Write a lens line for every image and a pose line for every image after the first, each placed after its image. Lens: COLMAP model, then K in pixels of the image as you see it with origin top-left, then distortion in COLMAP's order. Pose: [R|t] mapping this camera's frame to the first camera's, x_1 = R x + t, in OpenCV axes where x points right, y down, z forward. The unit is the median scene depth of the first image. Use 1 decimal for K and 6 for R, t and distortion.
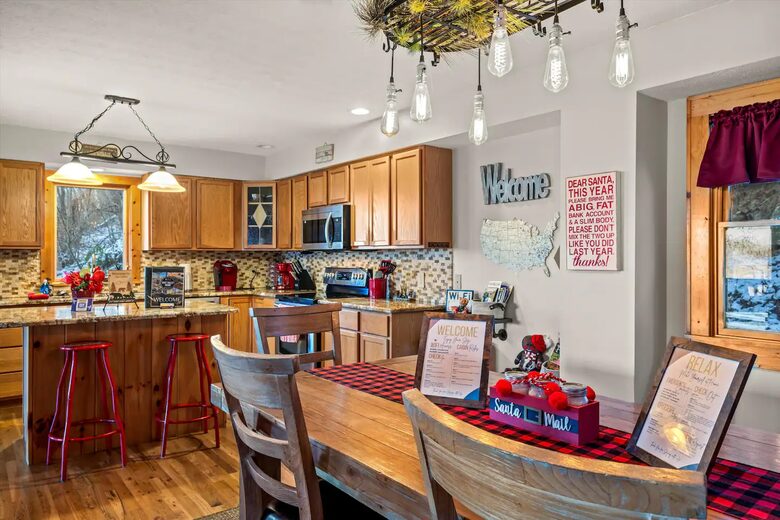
lens RADIAL K [[547.5, 0, 389.6], [0, 547.5, 258.2], [0, 0, 1]] dist [0.003794, -0.002166]
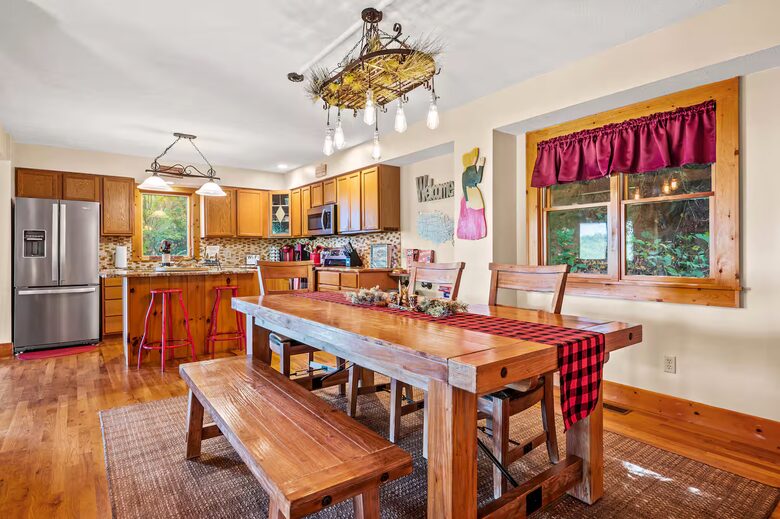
lens RADIAL K [[414.1, 0, 392.6], [0, 414.1, 257.6], [0, 0, 1]] dist [-0.002336, -0.002511]
pose [[0.999983, -0.005780, 0.000221, 0.094486], [0.005778, 0.999939, 0.009399, 0.045615], [-0.000275, -0.009398, 0.999956, -0.167181]]
